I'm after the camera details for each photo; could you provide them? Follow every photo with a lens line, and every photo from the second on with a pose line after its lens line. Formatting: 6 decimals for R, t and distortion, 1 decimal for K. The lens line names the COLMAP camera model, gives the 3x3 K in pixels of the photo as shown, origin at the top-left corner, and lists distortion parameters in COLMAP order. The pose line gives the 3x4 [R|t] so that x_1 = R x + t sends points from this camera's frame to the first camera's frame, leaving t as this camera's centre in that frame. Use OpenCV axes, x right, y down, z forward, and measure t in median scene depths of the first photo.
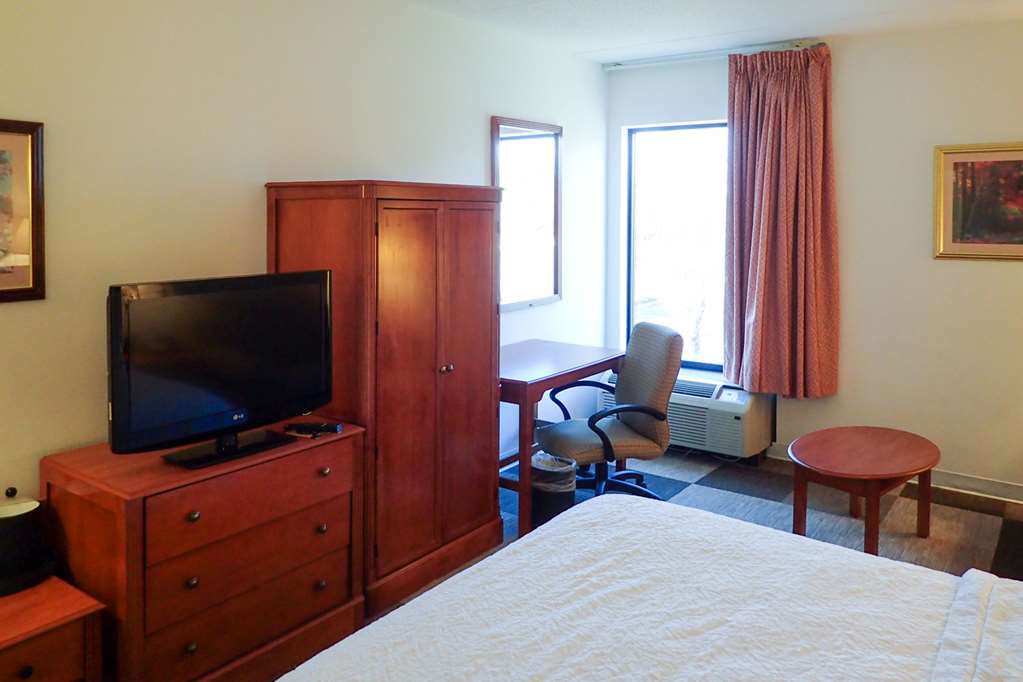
lens RADIAL K [[798.0, 0, 511.5], [0, 798.0, 341.0], [0, 0, 1]] dist [0.001644, 0.003001]
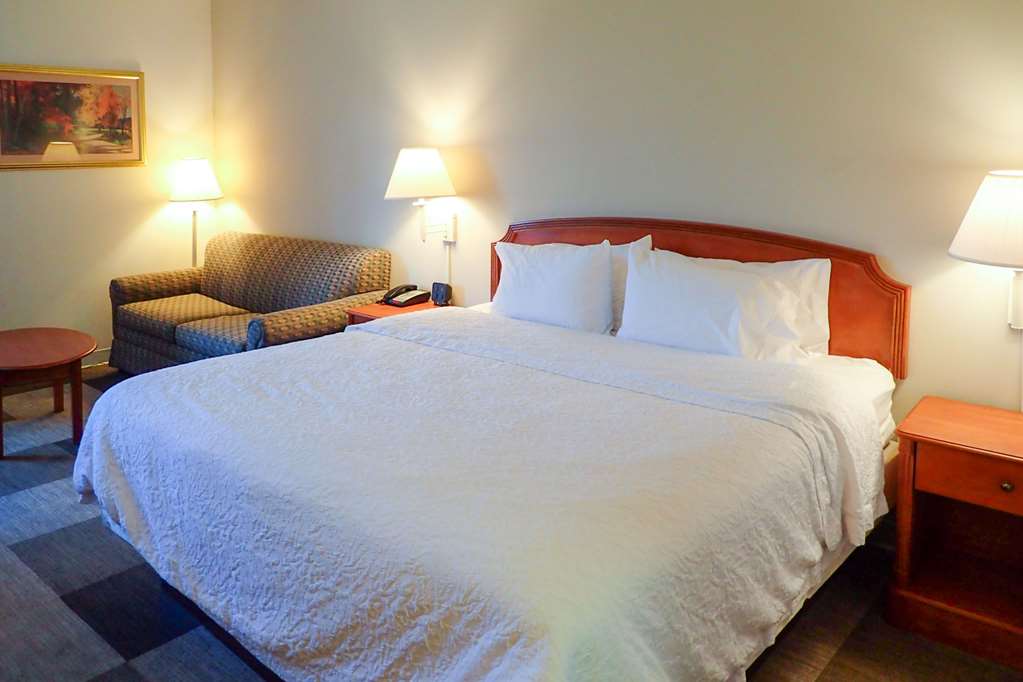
lens RADIAL K [[798.0, 0, 511.5], [0, 798.0, 341.0], [0, 0, 1]] dist [0.001644, 0.003001]
pose [[0.092498, -0.251444, 0.963442, -0.530033], [0.151820, 0.959838, 0.235927, -0.031676], [-0.984071, 0.124447, 0.126957, 0.214483]]
